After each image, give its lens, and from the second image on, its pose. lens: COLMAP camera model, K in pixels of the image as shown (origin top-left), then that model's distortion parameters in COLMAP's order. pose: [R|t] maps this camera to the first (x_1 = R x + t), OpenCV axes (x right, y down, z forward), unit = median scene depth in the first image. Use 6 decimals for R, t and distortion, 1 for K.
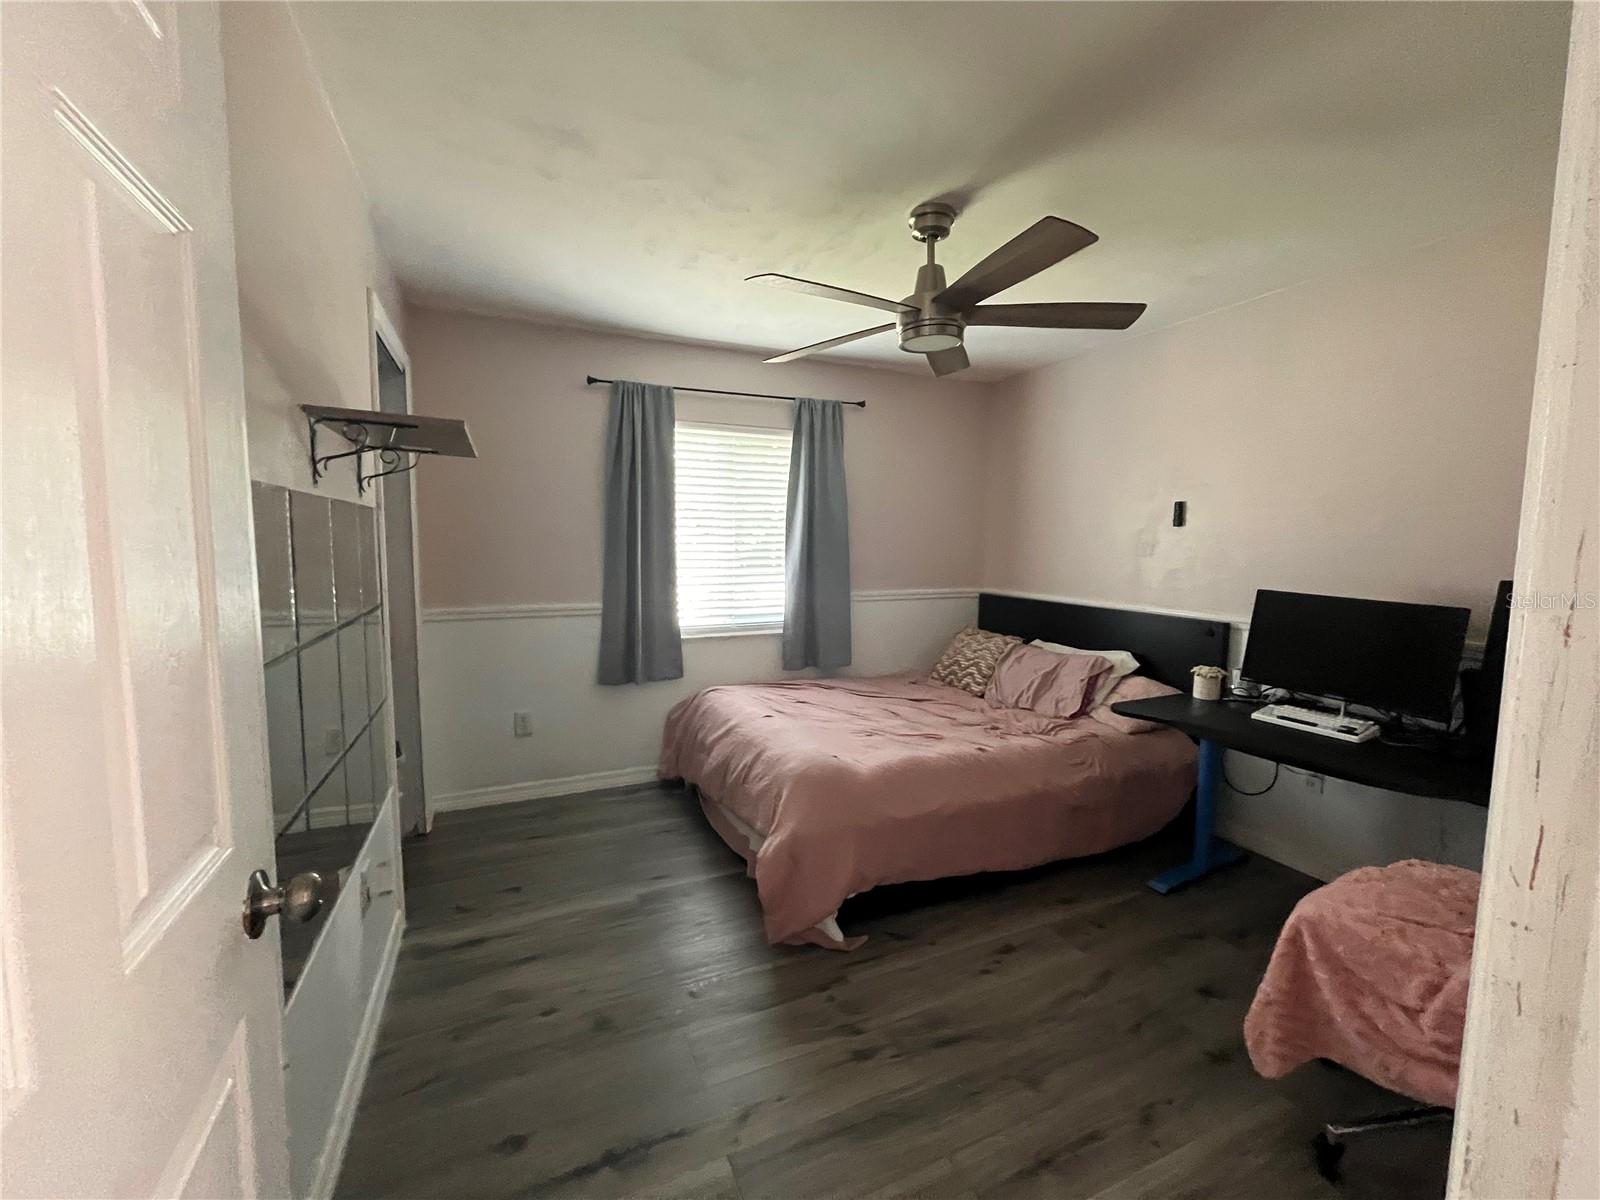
lens RADIAL K [[646.9, 0, 797.1], [0, 646.9, 599.8], [0, 0, 1]] dist [-0.002874, -0.000138]
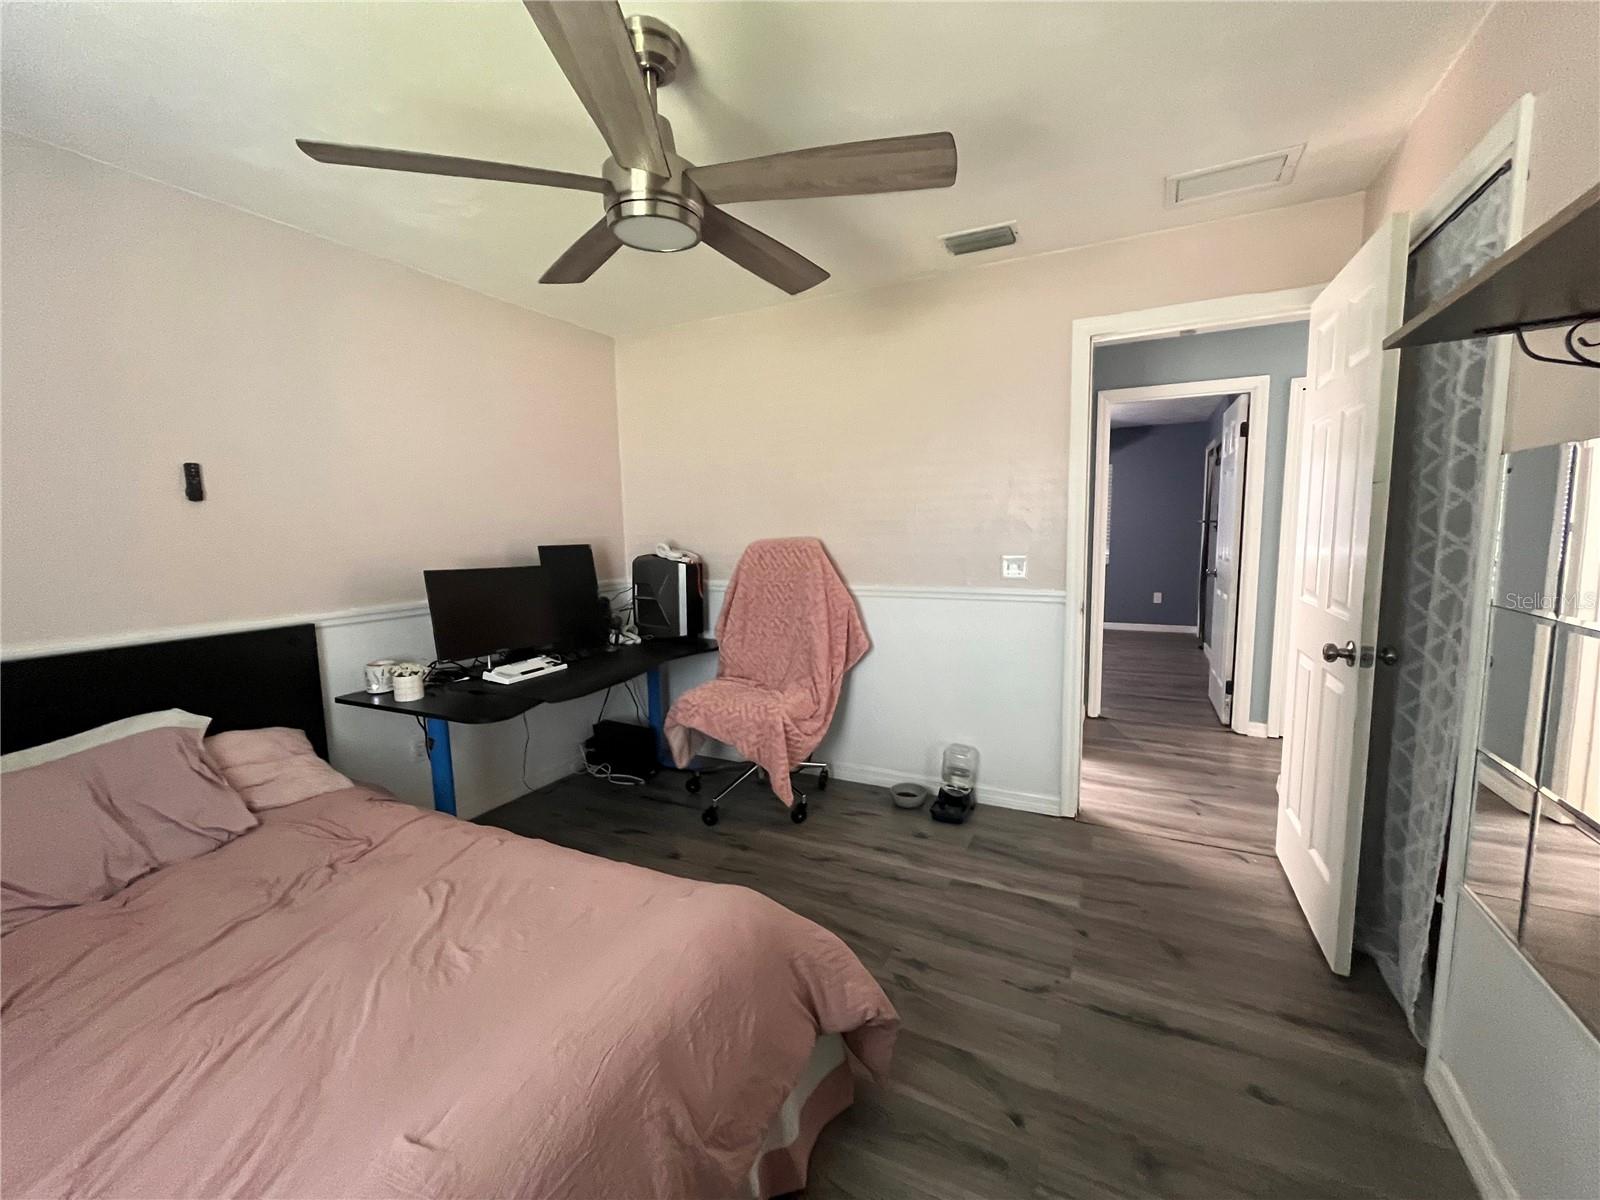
lens RADIAL K [[646.9, 0, 798.2], [0, 646.9, 599.4], [0, 0, 1]] dist [-0.002874, -0.000138]
pose [[-0.627006, -0.081162, 0.774775, -0.586130], [0.080916, 0.982393, 0.168394, -0.137078], [-0.774801, 0.168276, -0.609399, 1.710218]]
